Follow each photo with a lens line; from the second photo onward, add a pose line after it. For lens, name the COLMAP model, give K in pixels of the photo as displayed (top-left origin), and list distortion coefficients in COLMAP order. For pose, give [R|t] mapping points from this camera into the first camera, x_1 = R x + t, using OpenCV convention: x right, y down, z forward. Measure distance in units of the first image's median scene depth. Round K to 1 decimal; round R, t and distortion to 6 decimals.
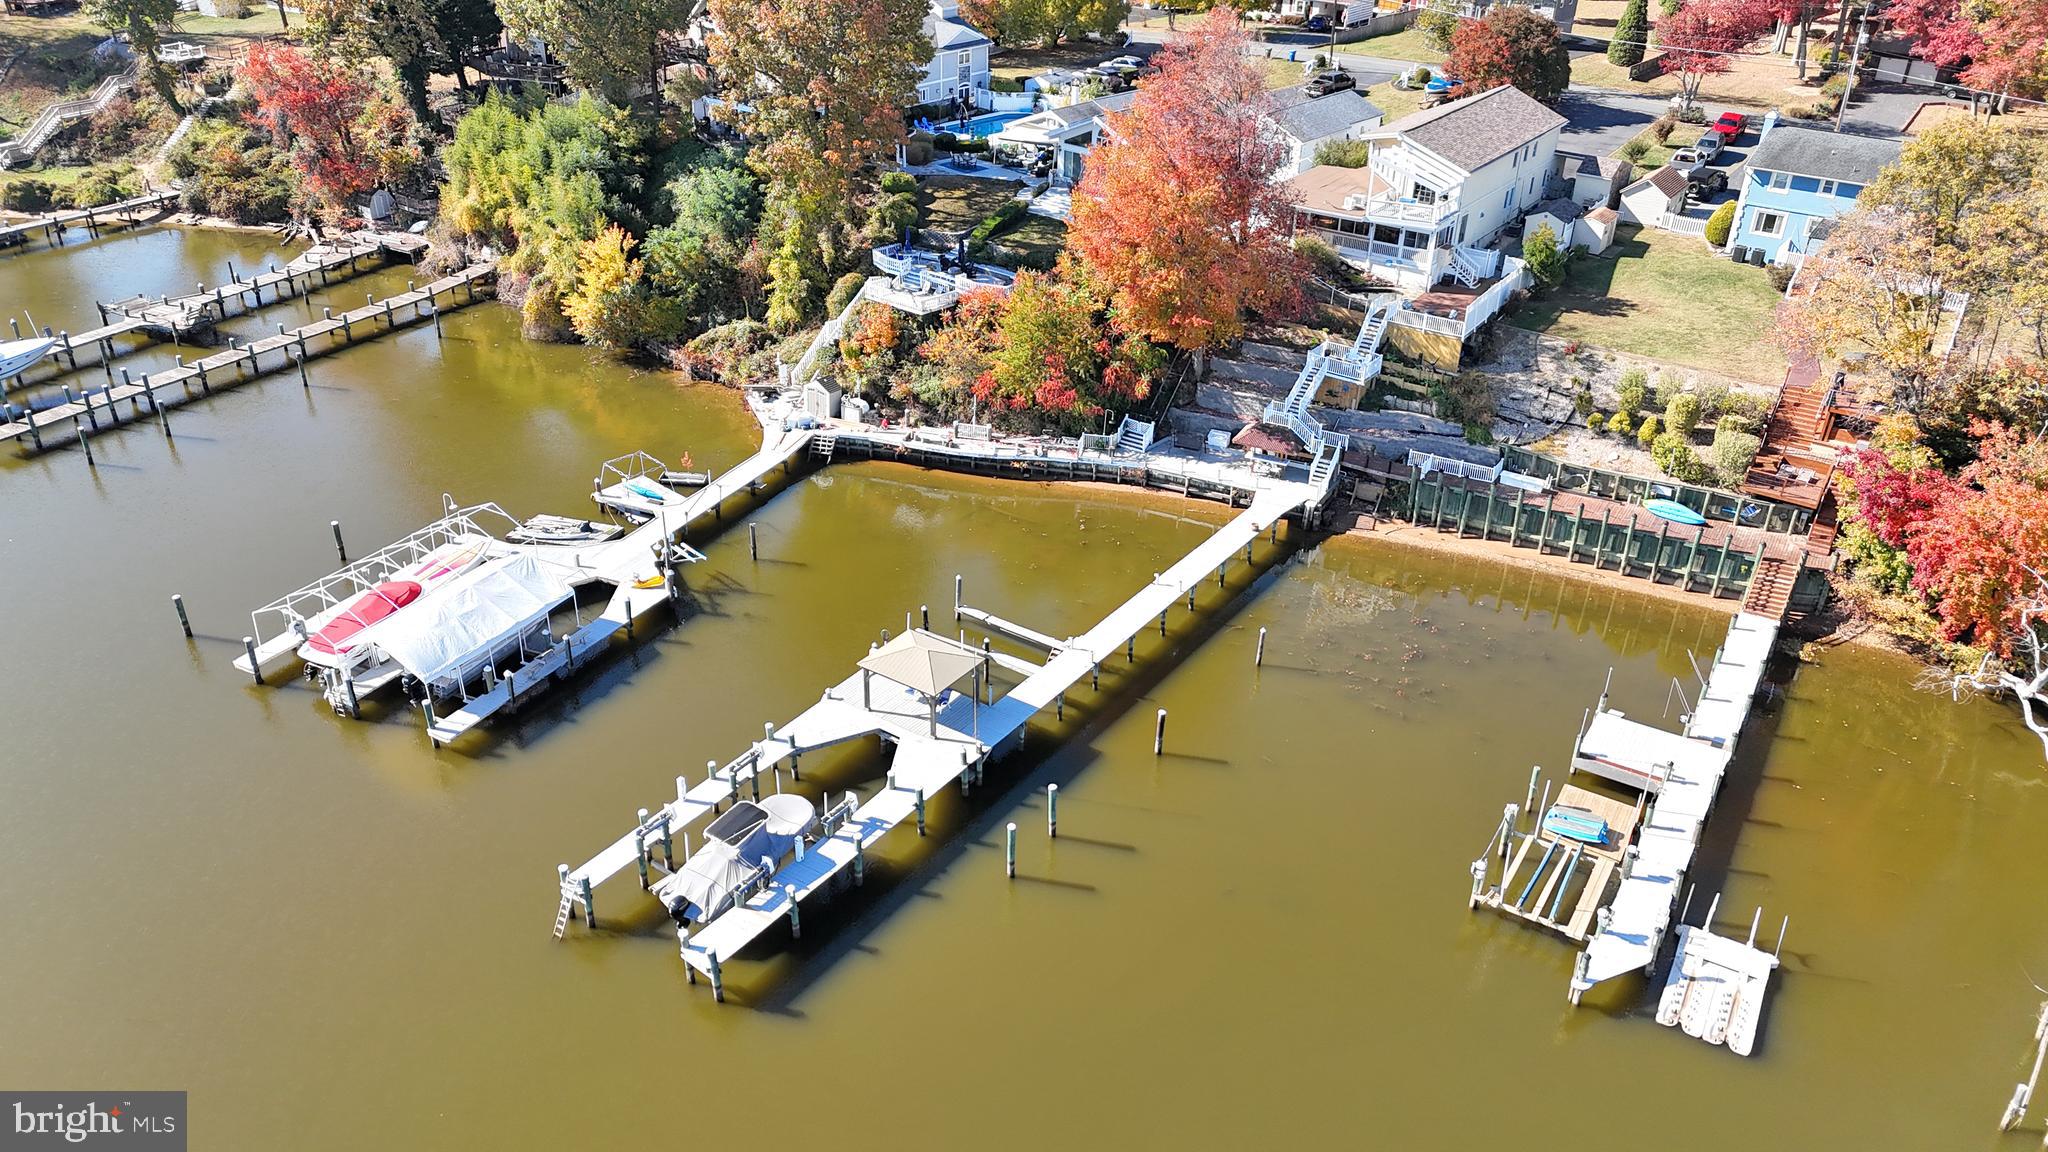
lens RADIAL K [[1479.9, 0, 1023.7], [0, 1479.9, 607.2], [0, 0, 1]] dist [0.072406, -0.055343]
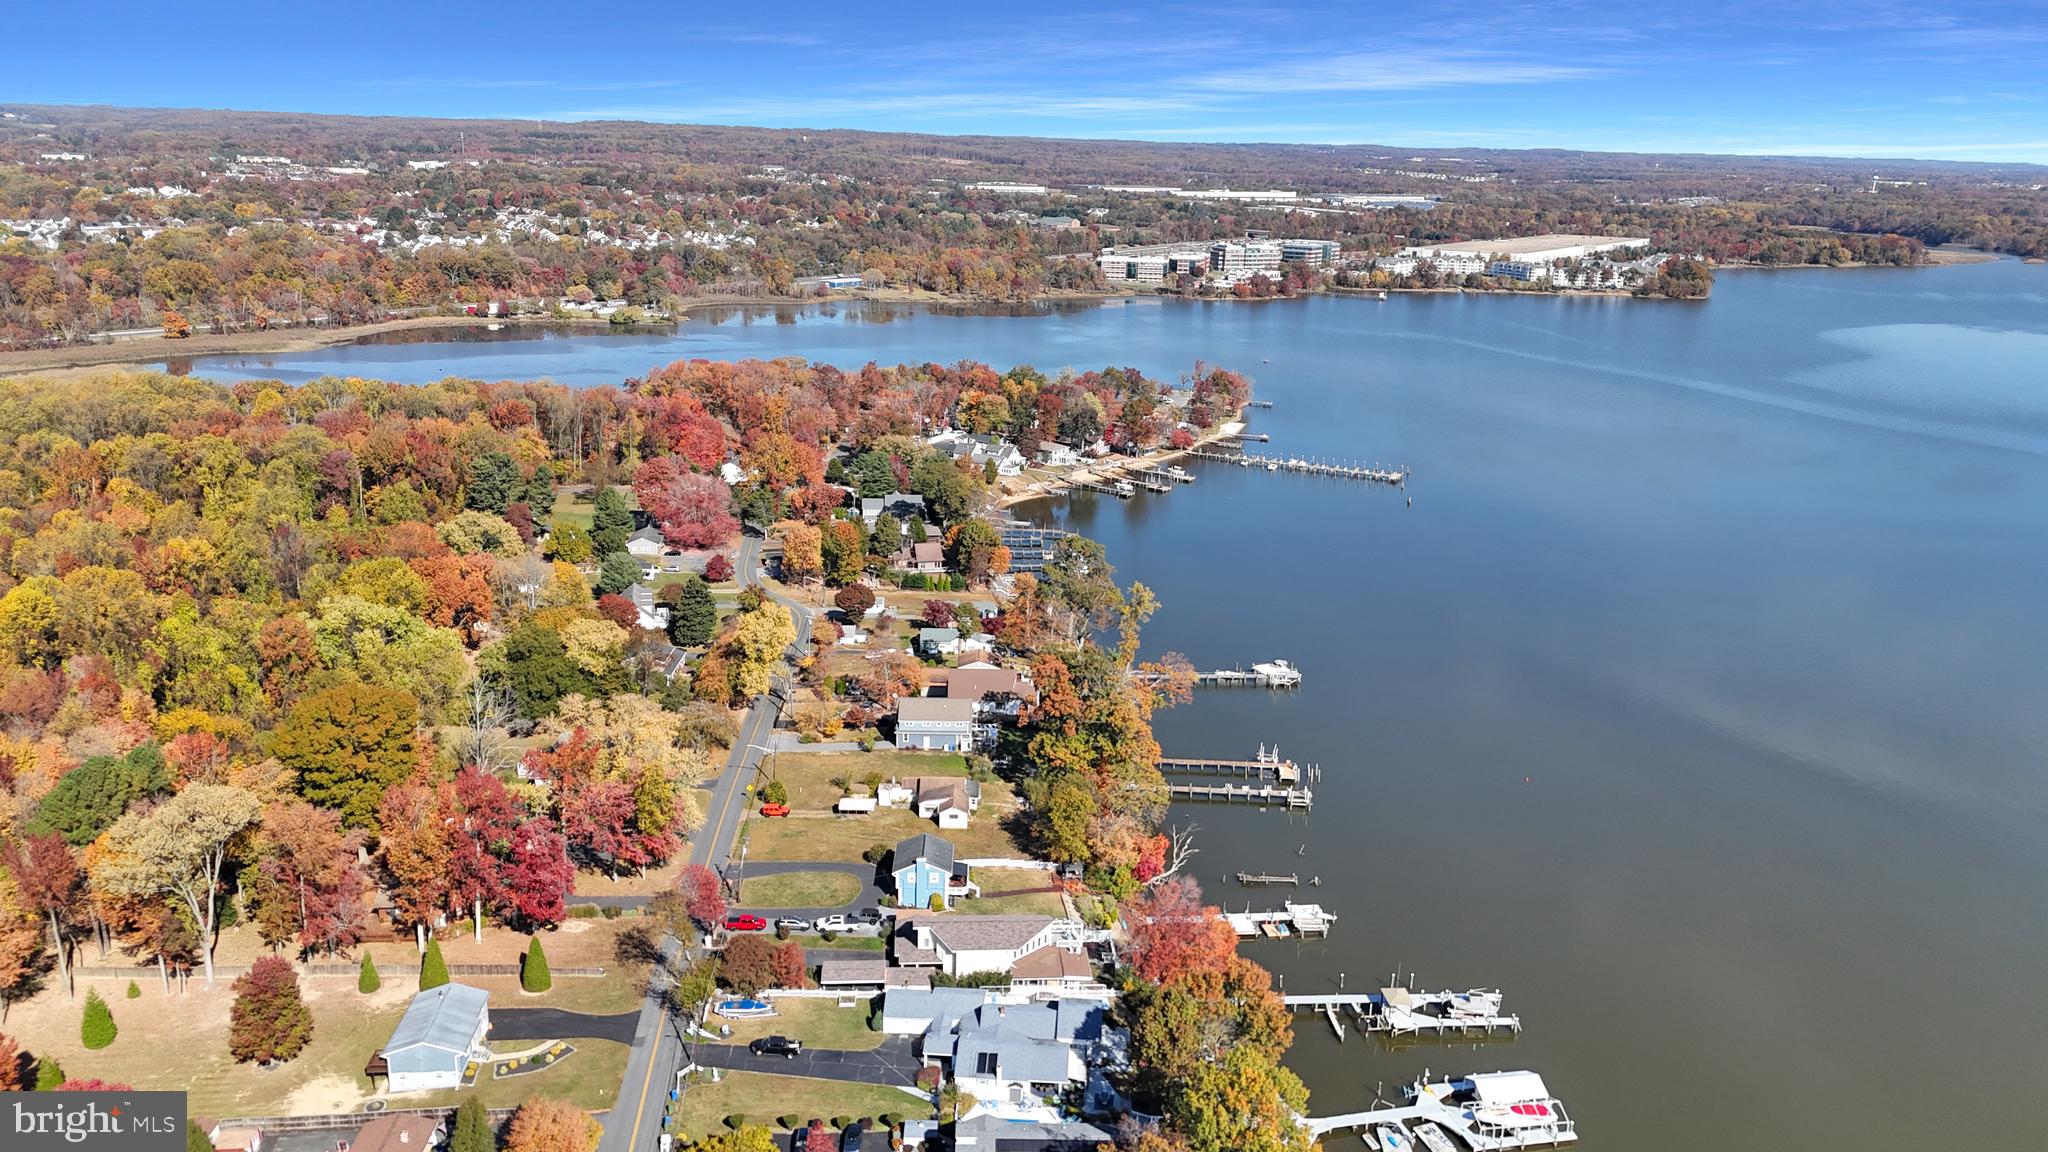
lens RADIAL K [[1499.7, 0, 1028.6], [0, 1499.7, 570.1], [0, 0, 1]] dist [0.080537, -0.072950]
pose [[-0.630770, -0.251381, 0.734123, -1.283180], [0.351887, 0.750537, 0.559348, -2.047088], [-0.691596, 0.611148, -0.384959, 1.625940]]
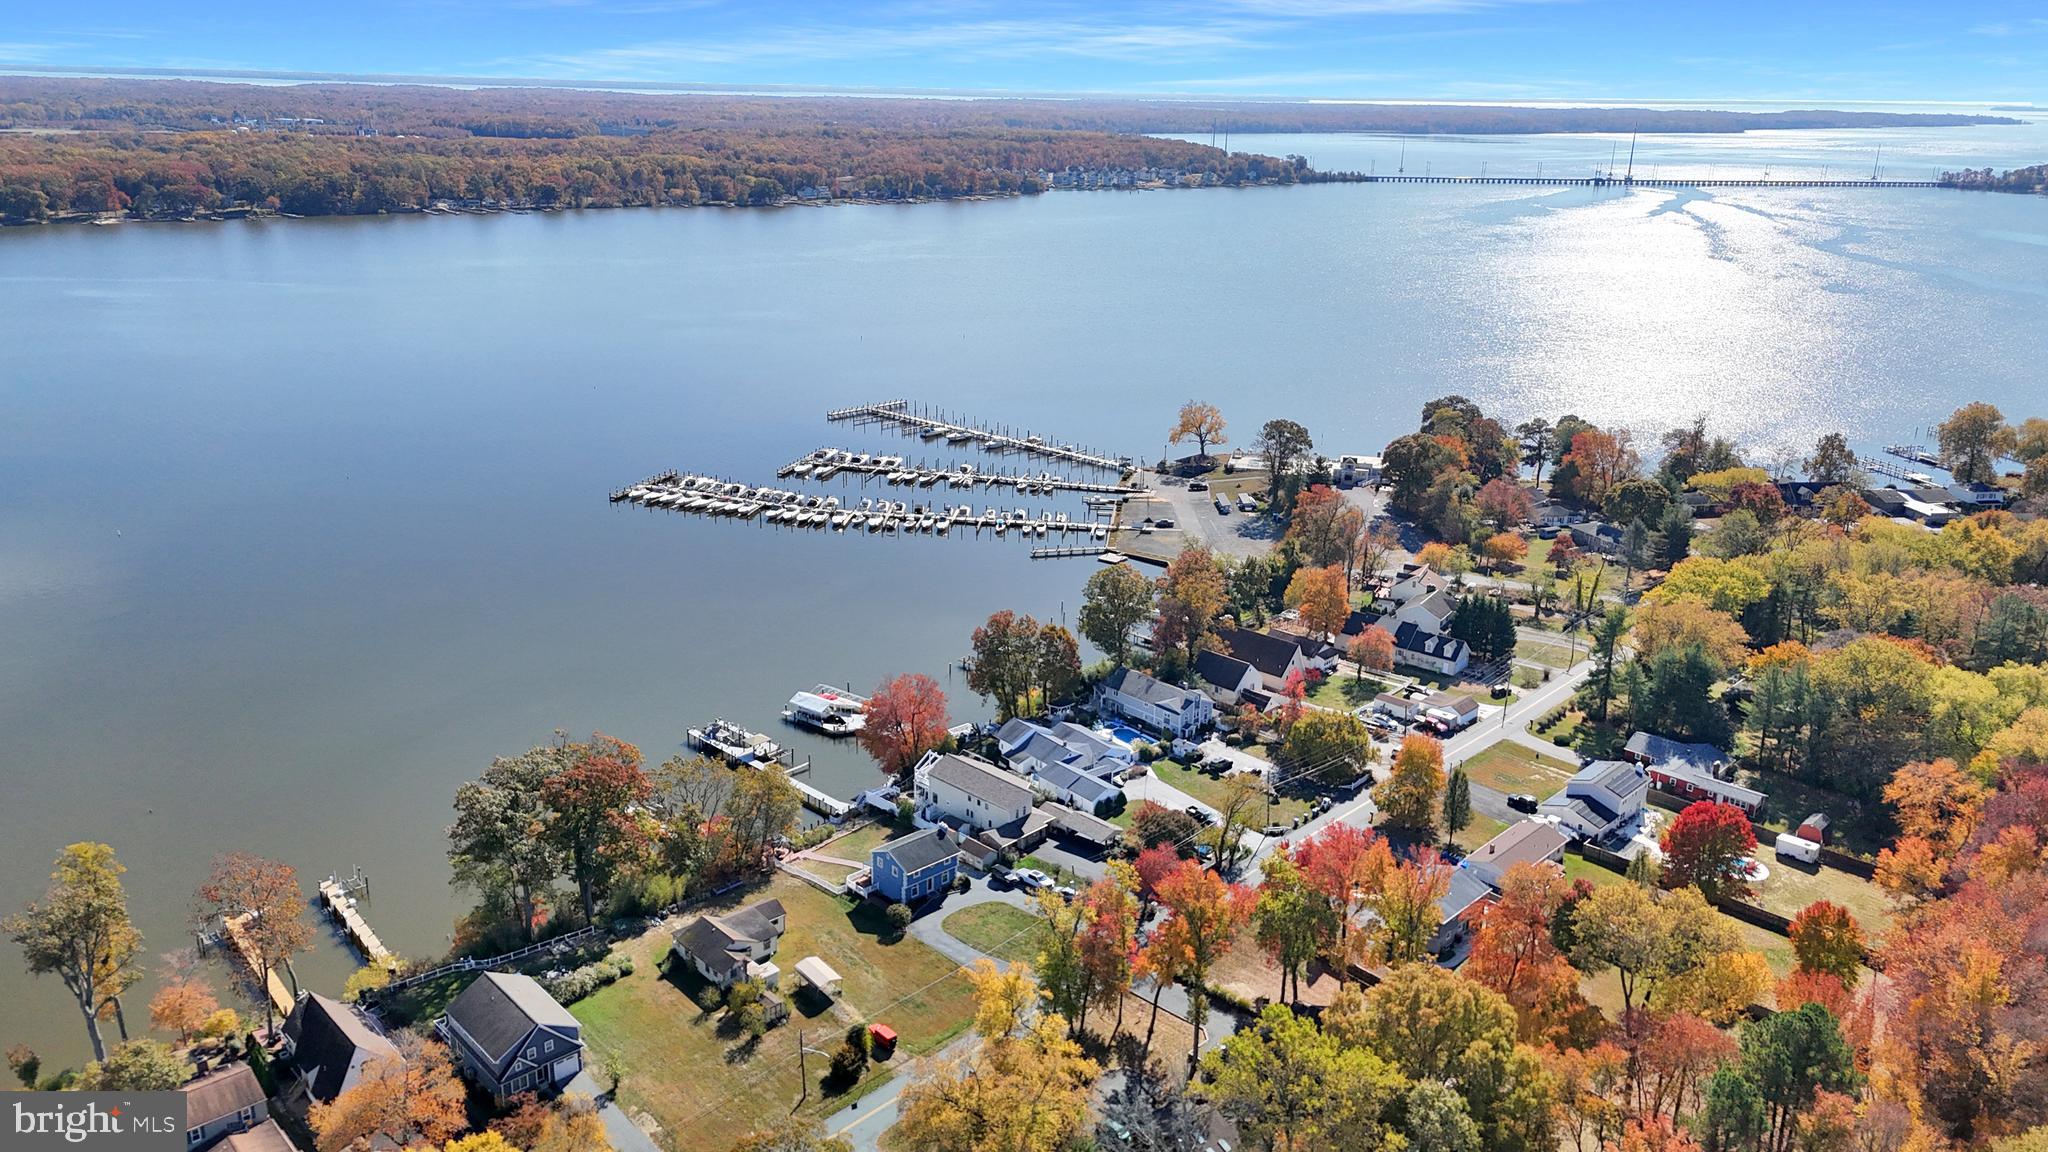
lens RADIAL K [[1480.8, 0, 1027.3], [0, 1480.8, 628.6], [0, 0, 1]] dist [0.074144, -0.062698]
pose [[-0.159257, 0.311366, -0.936850, 2.655512], [-0.513176, 0.784571, 0.347991, -1.504187], [0.843379, 0.536189, 0.034837, 0.943824]]
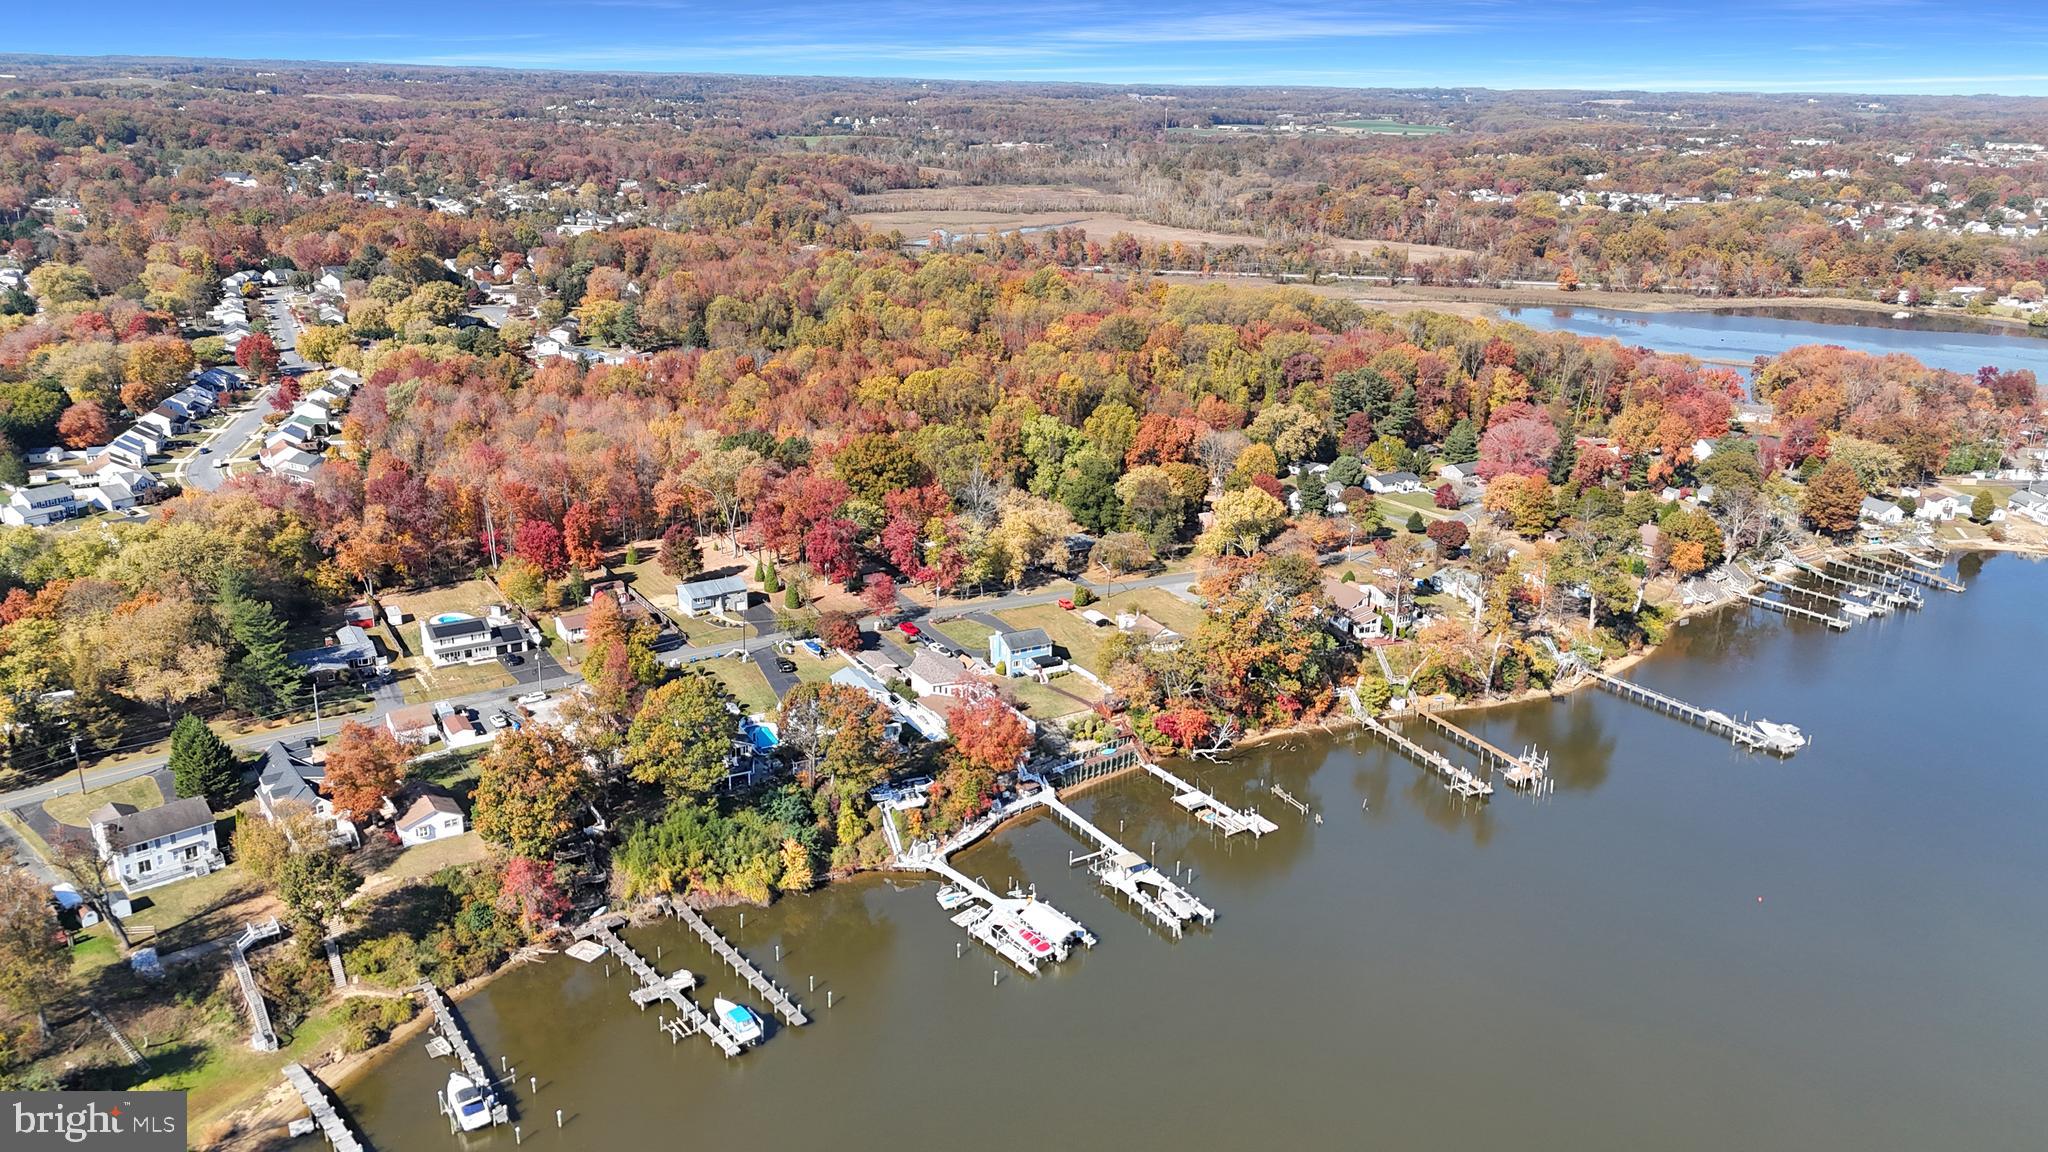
lens RADIAL K [[1499.7, 0, 1028.6], [0, 1499.7, 570.1], [0, 0, 1]] dist [0.080537, -0.072950]
pose [[0.391178, -0.296851, 0.871125, -2.294895], [0.451339, 0.886786, 0.099514, -0.777504], [-0.802043, 0.354245, 0.480872, -0.623628]]
